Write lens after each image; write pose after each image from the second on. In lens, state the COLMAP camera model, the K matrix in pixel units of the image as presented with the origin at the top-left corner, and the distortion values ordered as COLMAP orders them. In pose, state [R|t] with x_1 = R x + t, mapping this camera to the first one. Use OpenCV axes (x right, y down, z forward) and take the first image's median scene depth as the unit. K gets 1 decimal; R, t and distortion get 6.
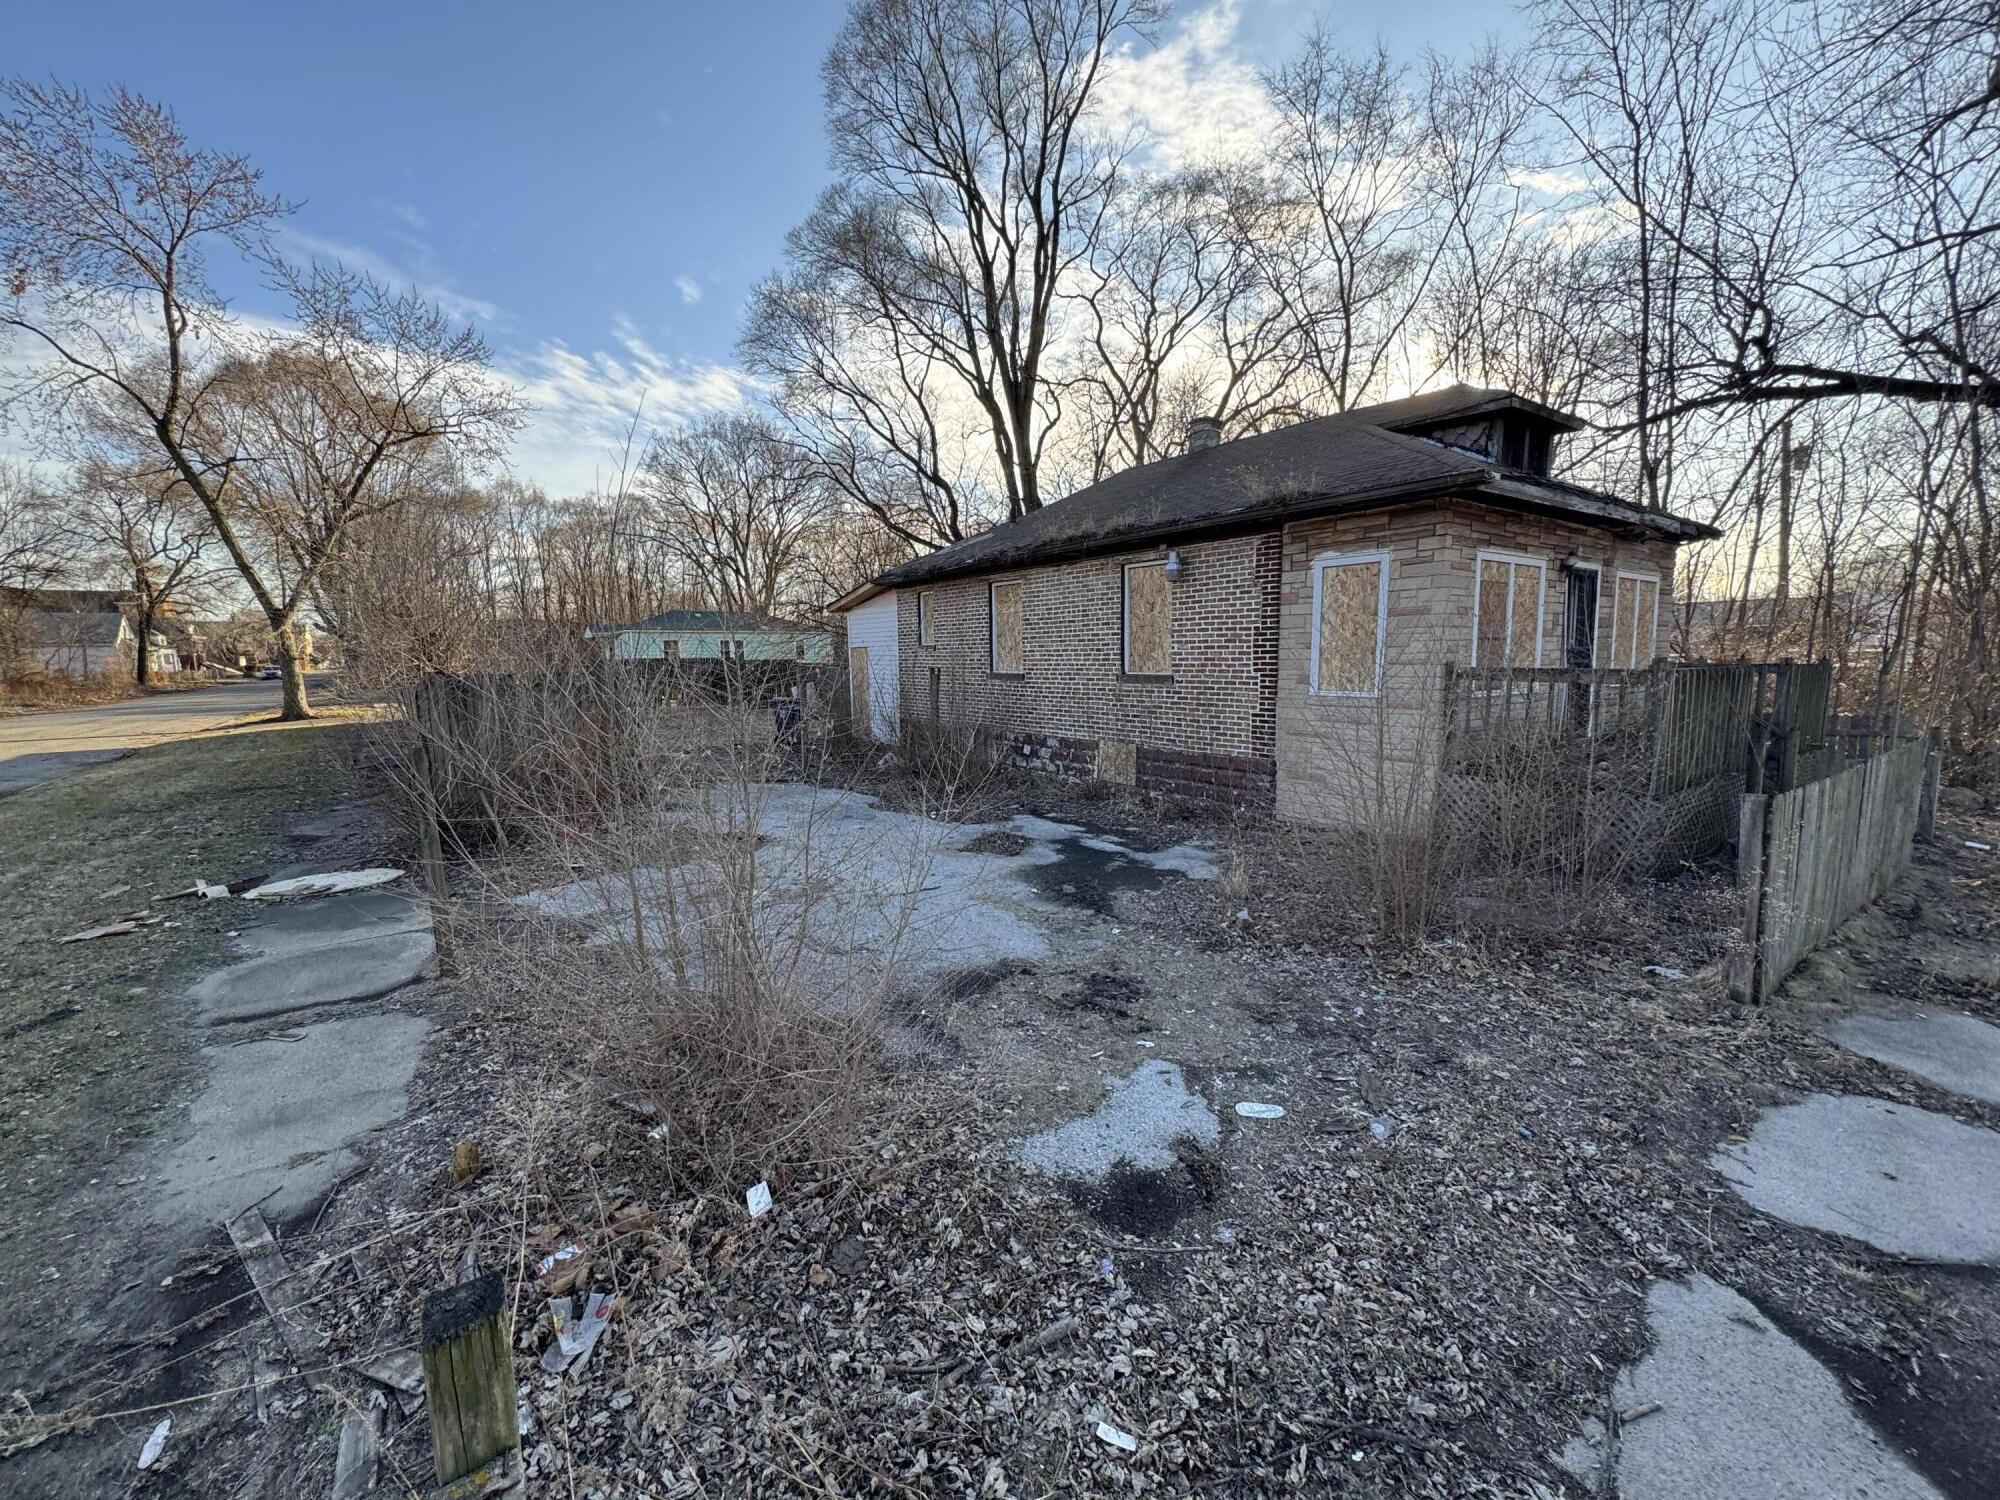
lens RADIAL K [[802.9, 0, 1000.0], [0, 802.9, 750.0], [0, 0, 1]] dist [-0.004352, -0.000538]
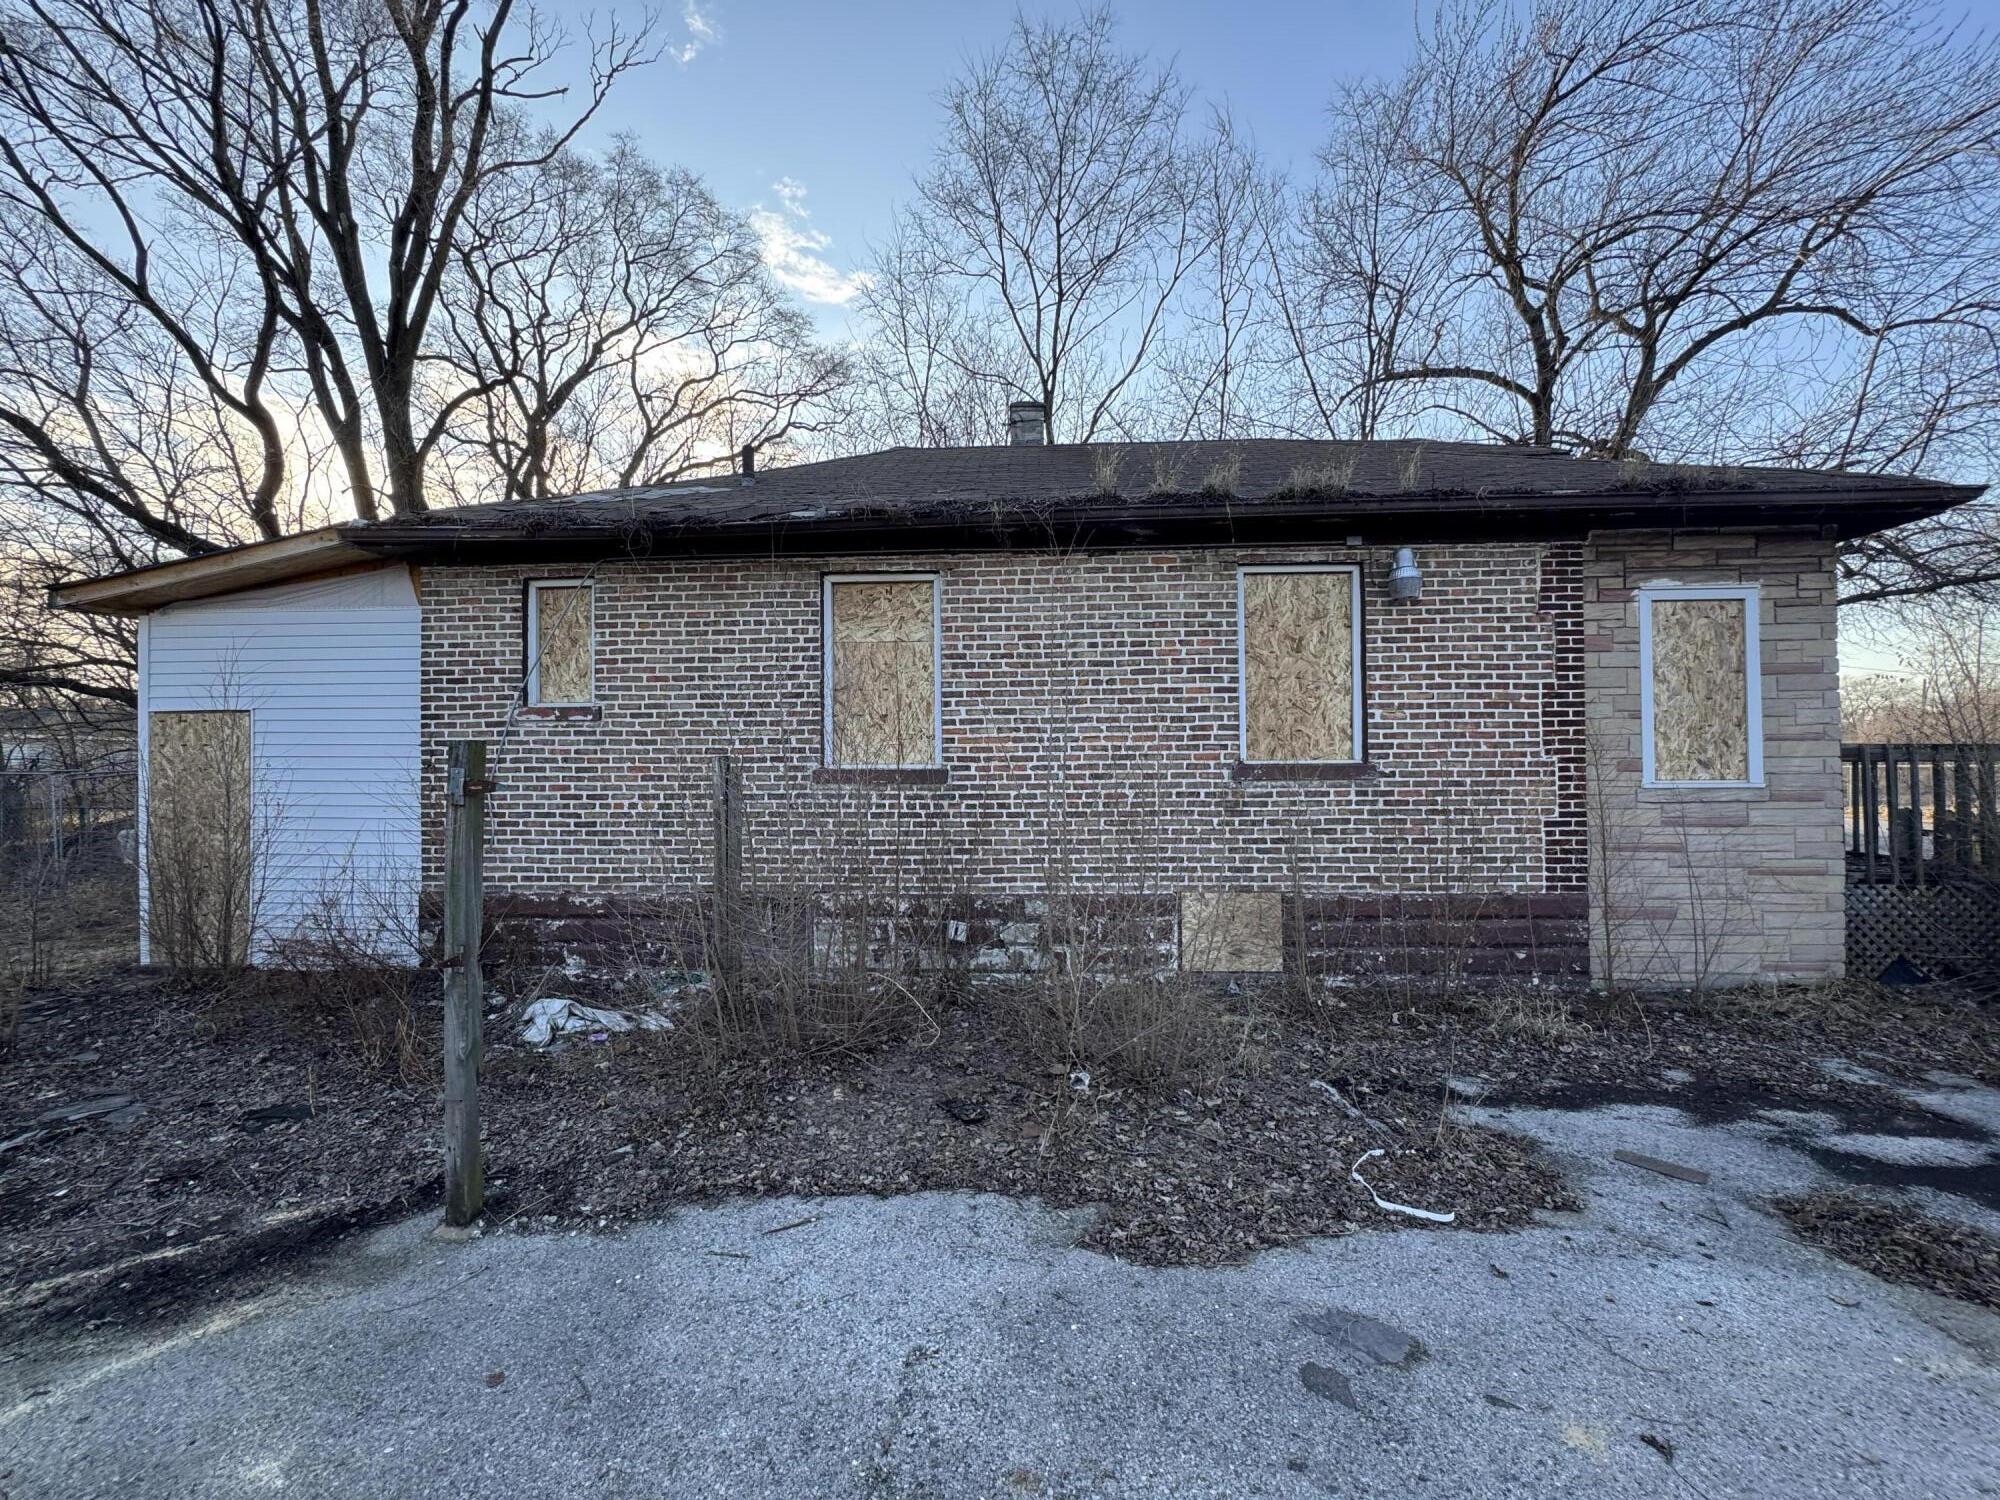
lens RADIAL K [[802.9, 0, 1000.0], [0, 802.9, 750.0], [0, 0, 1]] dist [-0.004352, -0.000538]
pose [[0.632718, 0.018683, 0.774157, -0.365496], [0.091823, 0.990846, -0.098960, -0.065661], [-0.768919, 0.133699, 0.625210, 0.785237]]
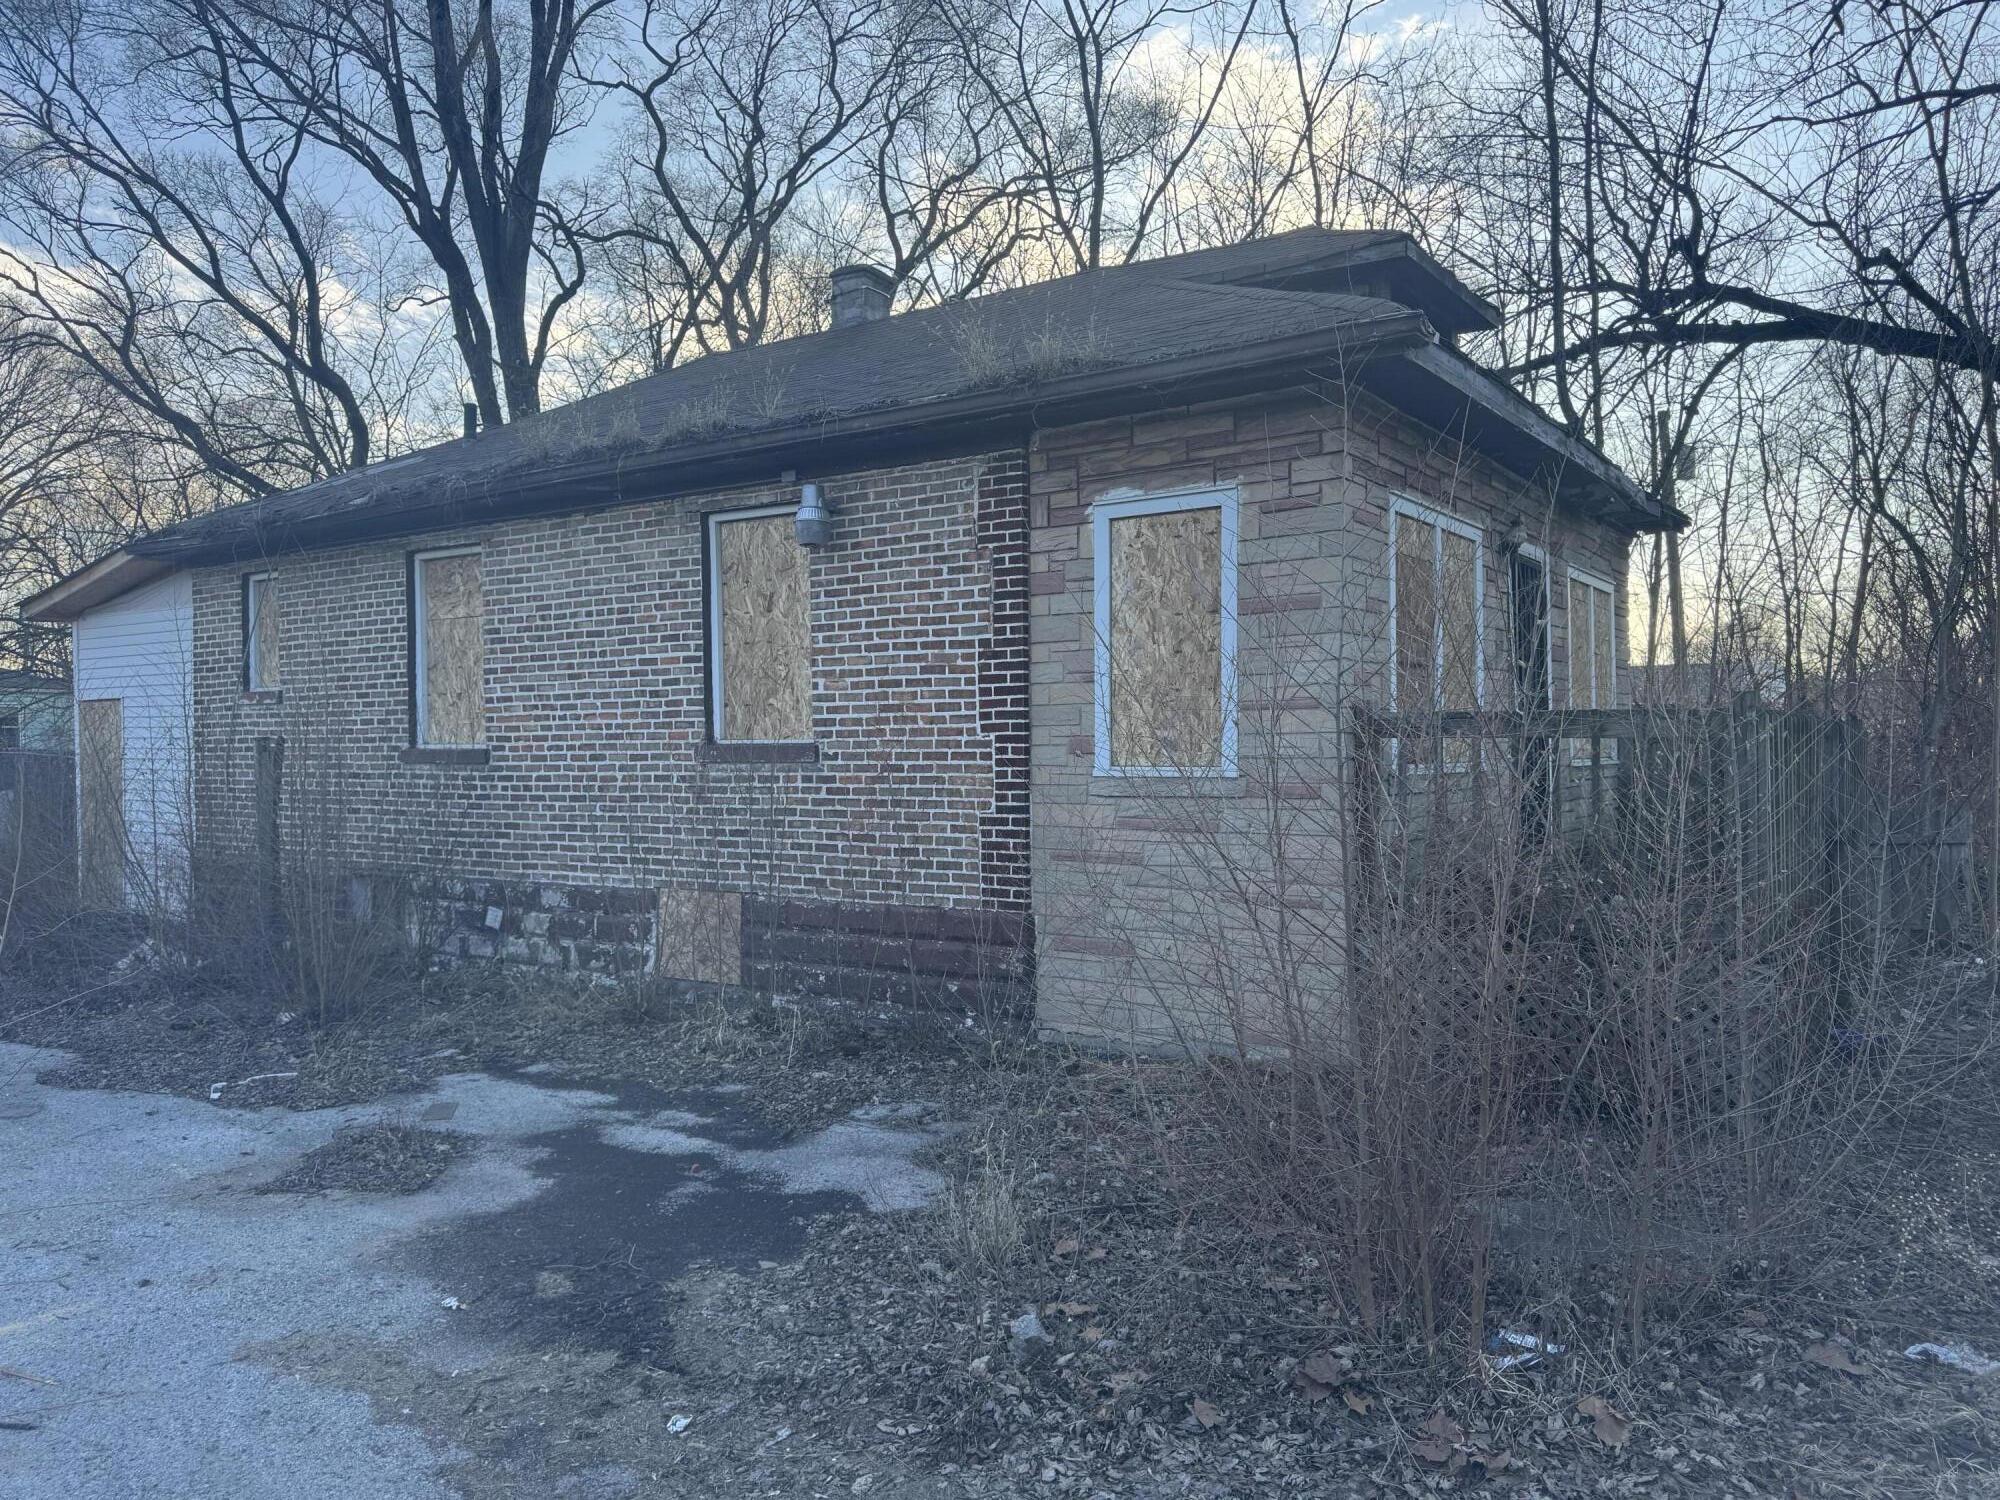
lens RADIAL K [[1401.2, 0, 1000.0], [0, 1401.2, 750.0], [0, 0, 1]] dist [0.139954, -0.221741]
pose [[0.940254, 0.002503, 0.340464, 0.032399], [0.037821, 0.993017, -0.111748, 0.006946], [-0.338366, 0.117949, 0.933593, 0.174628]]
